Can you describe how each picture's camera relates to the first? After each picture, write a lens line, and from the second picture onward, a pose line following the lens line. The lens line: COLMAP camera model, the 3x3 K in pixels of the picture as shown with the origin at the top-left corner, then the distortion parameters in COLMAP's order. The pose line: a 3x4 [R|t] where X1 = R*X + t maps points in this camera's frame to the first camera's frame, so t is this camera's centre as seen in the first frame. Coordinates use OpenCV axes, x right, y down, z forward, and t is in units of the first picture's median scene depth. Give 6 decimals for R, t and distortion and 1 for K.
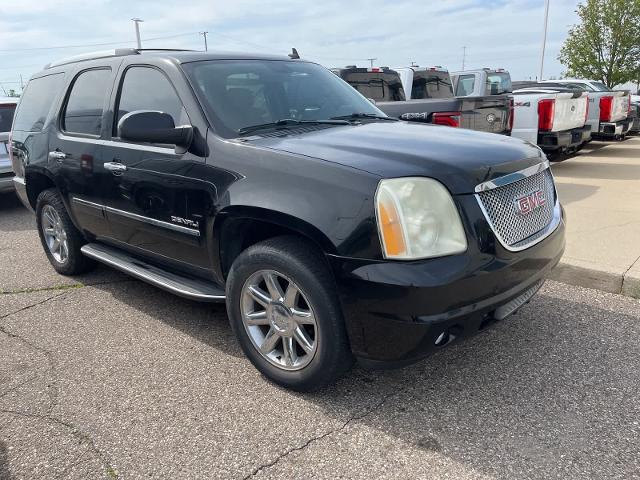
lens RADIAL K [[475.1, 0, 314.0], [0, 475.1, 263.7], [0, 0, 1]] dist [0.065681, -0.083038]
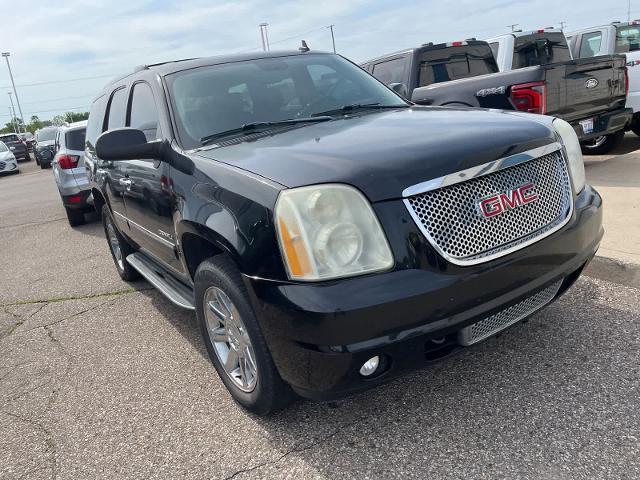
lens RADIAL K [[475.1, 0, 317.1], [0, 475.1, 269.3], [0, 0, 1]] dist [0.065681, -0.083038]
pose [[0.962098, -0.015055, -0.272287, 0.310072], [0.024315, 0.999234, 0.030667, -0.039743], [0.271616, -0.036125, 0.961727, 0.119025]]
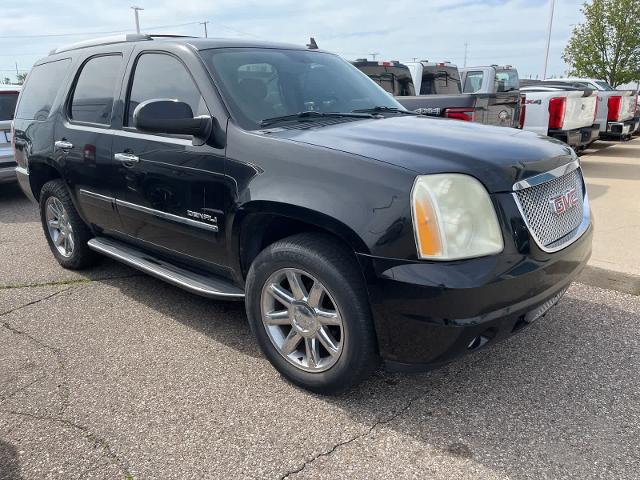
lens RADIAL K [[475.1, 0, 324.0], [0, 475.1, 268.9], [0, 0, 1]] dist [0.065681, -0.083038]
pose [[0.999667, 0.011838, 0.022947, -0.045988], [-0.012295, 0.999727, 0.019873, -0.004895], [-0.022706, -0.020148, 0.999539, 0.032409]]
